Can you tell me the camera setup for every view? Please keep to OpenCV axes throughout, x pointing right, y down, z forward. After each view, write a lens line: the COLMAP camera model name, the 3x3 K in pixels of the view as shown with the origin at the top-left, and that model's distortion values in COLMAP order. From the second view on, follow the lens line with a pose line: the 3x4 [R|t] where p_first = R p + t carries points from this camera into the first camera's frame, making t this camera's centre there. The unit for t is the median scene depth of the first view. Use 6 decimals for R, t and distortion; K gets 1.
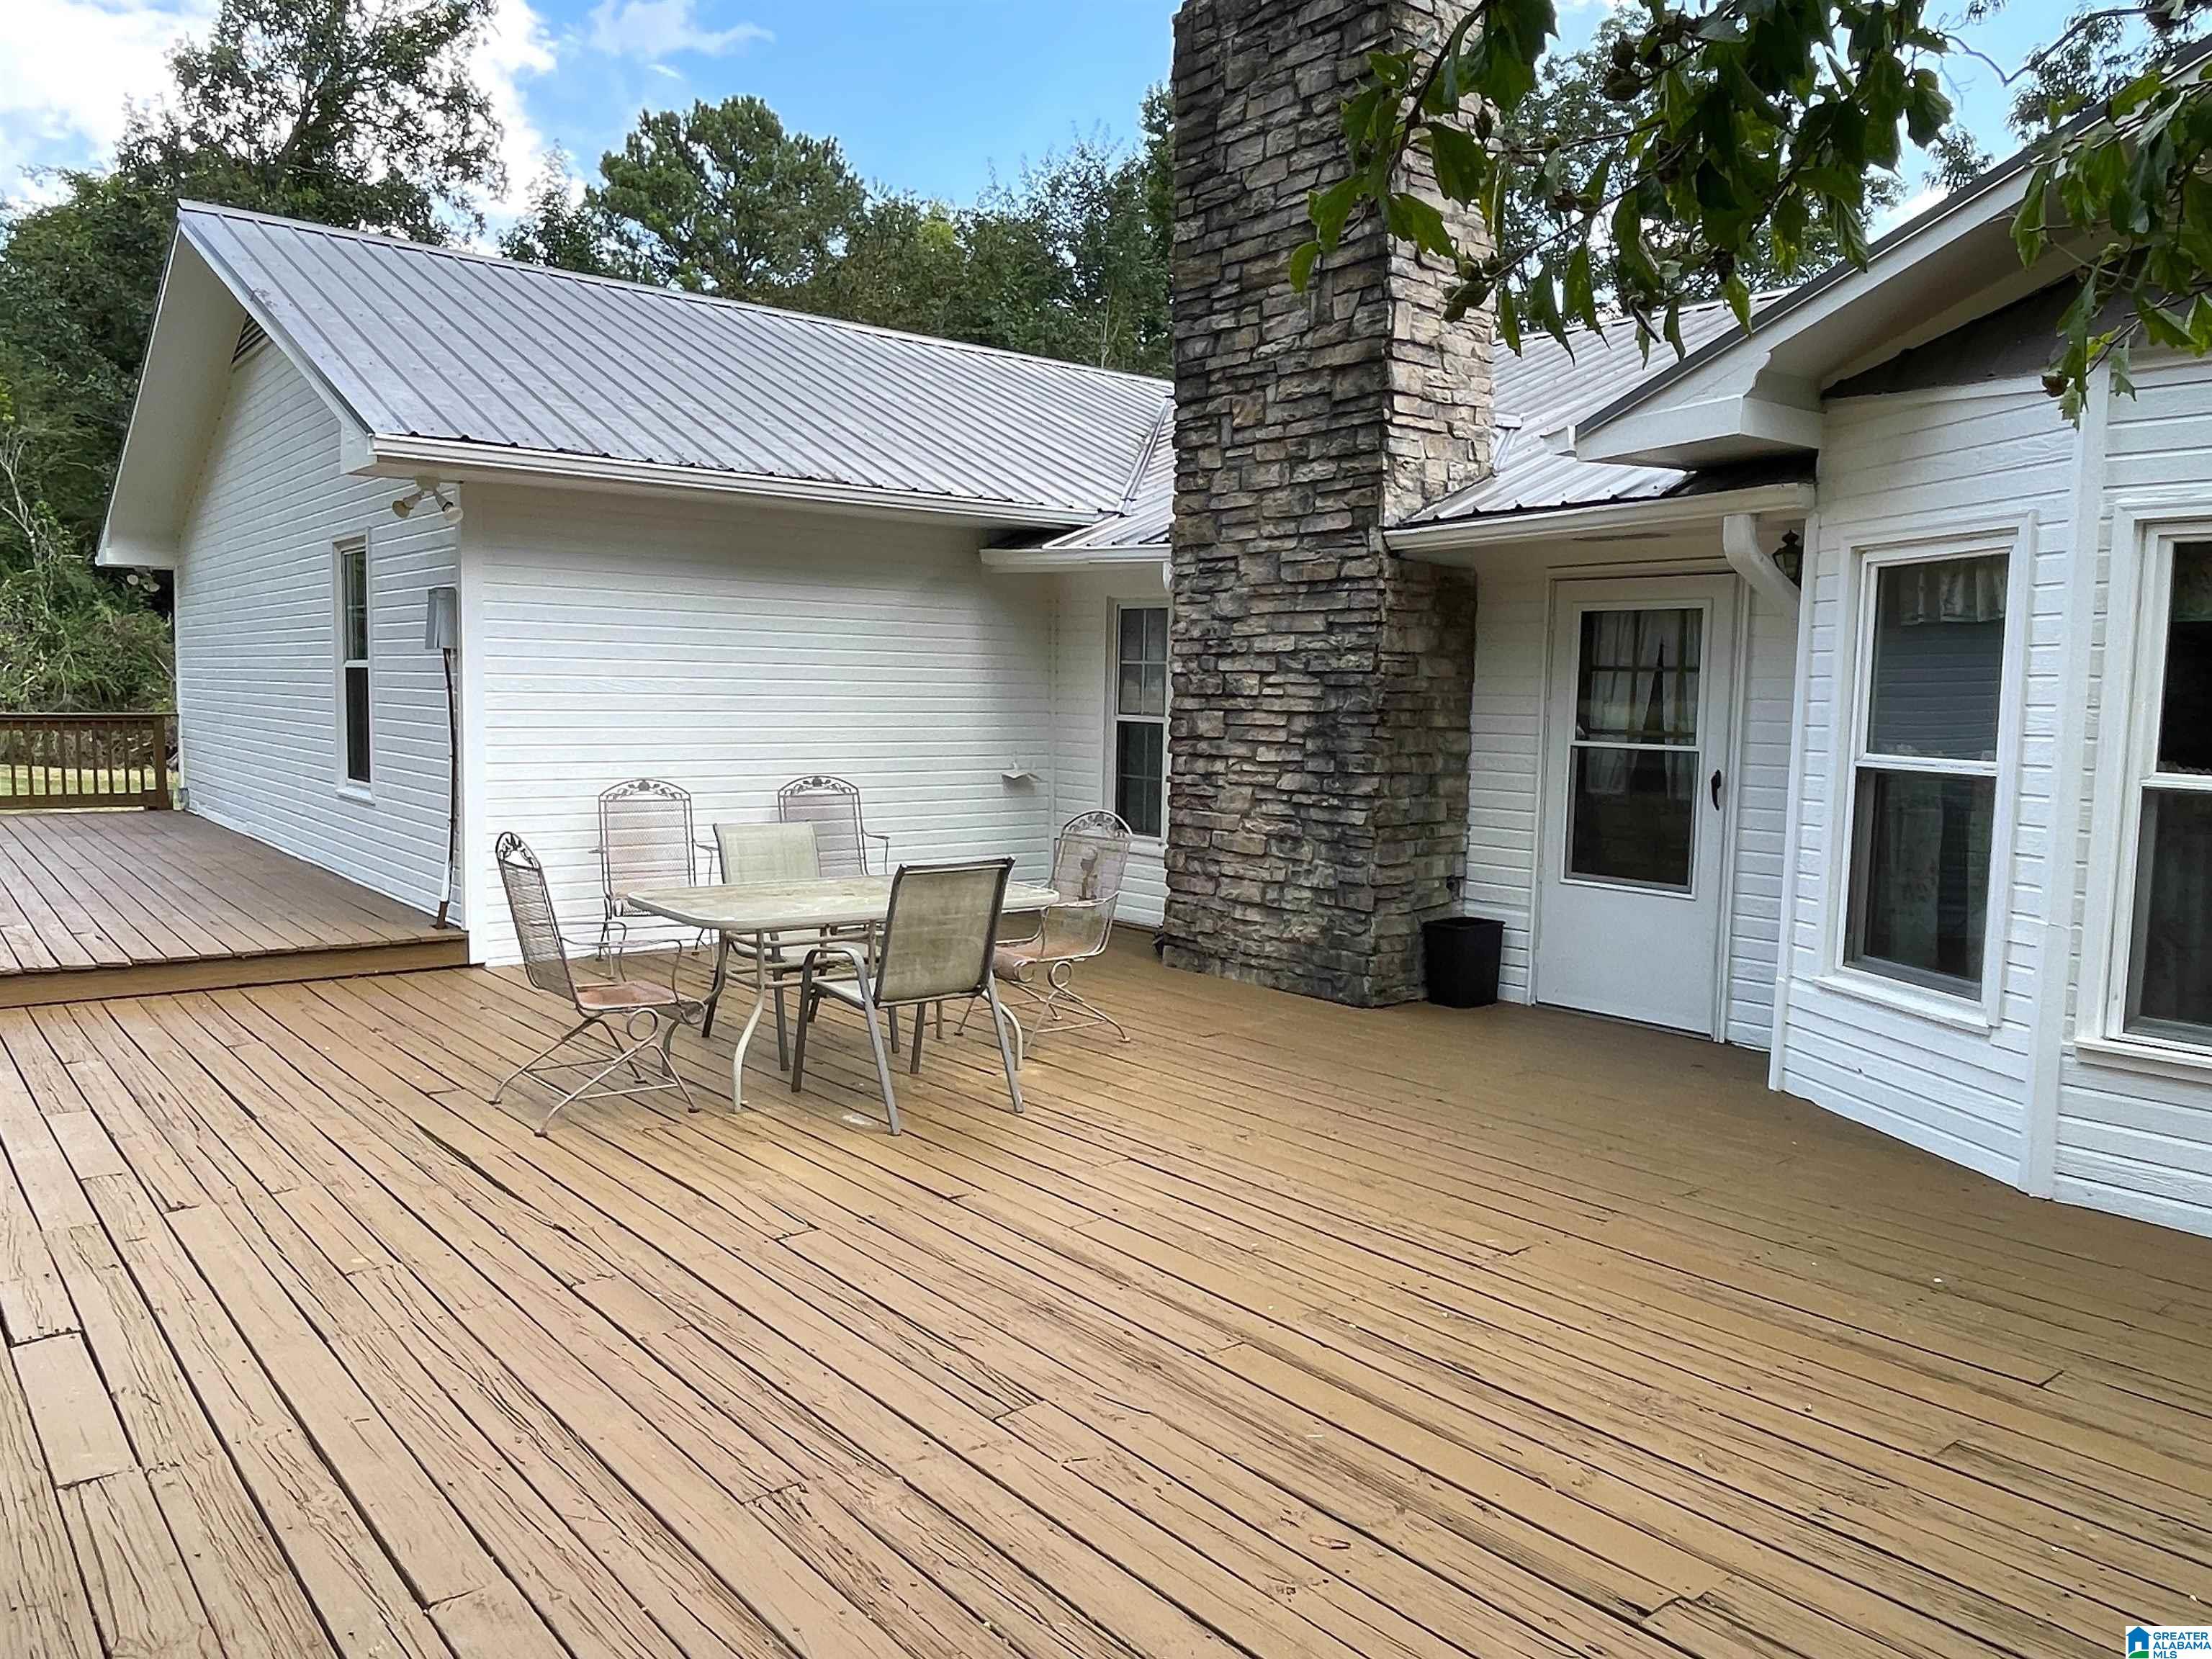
lens RADIAL K [[1587.6, 0, 1075.8], [0, 1587.6, 829.5], [0, 0, 1]] dist [0.014449, -0.026329]
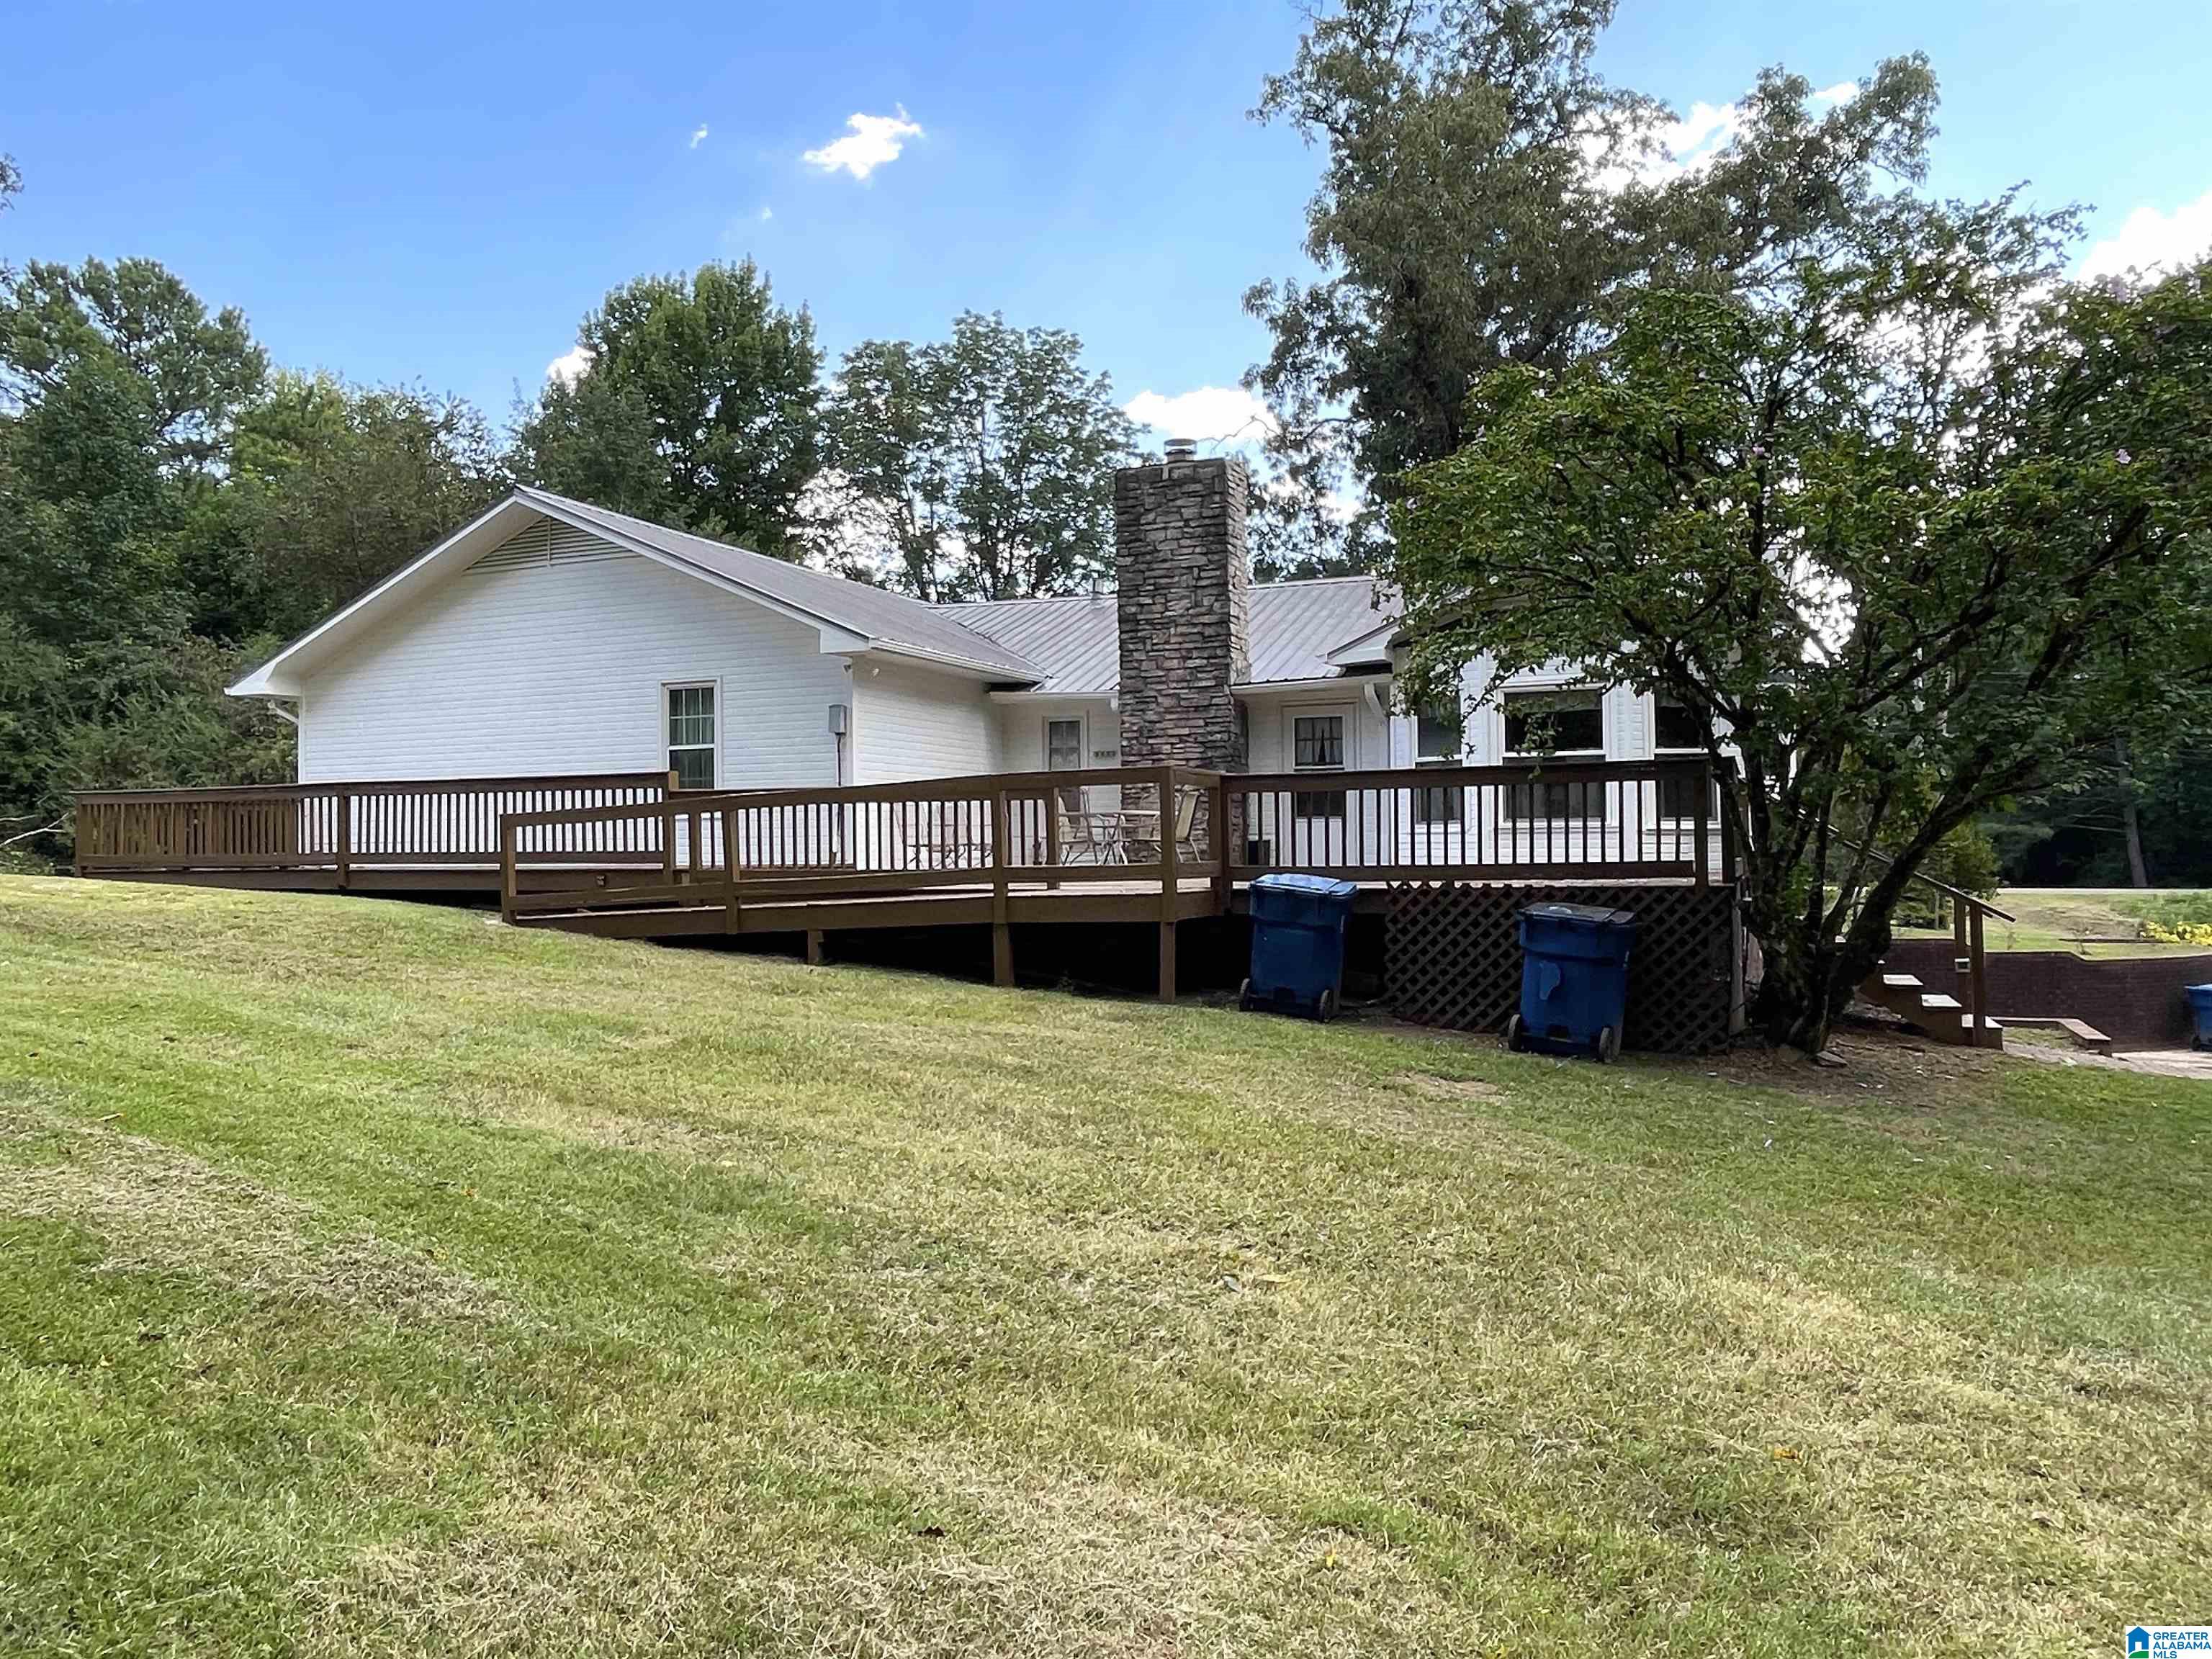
lens RADIAL K [[1587.6, 0, 1109.5], [0, 1587.6, 839.0], [0, 0, 1]] dist [0.014449, -0.026329]
pose [[0.877847, -0.027772, 0.478135, -1.244890], [0.072276, 0.994566, -0.074929, 0.243444], [-0.473456, 0.100334, 0.875084, -1.169864]]
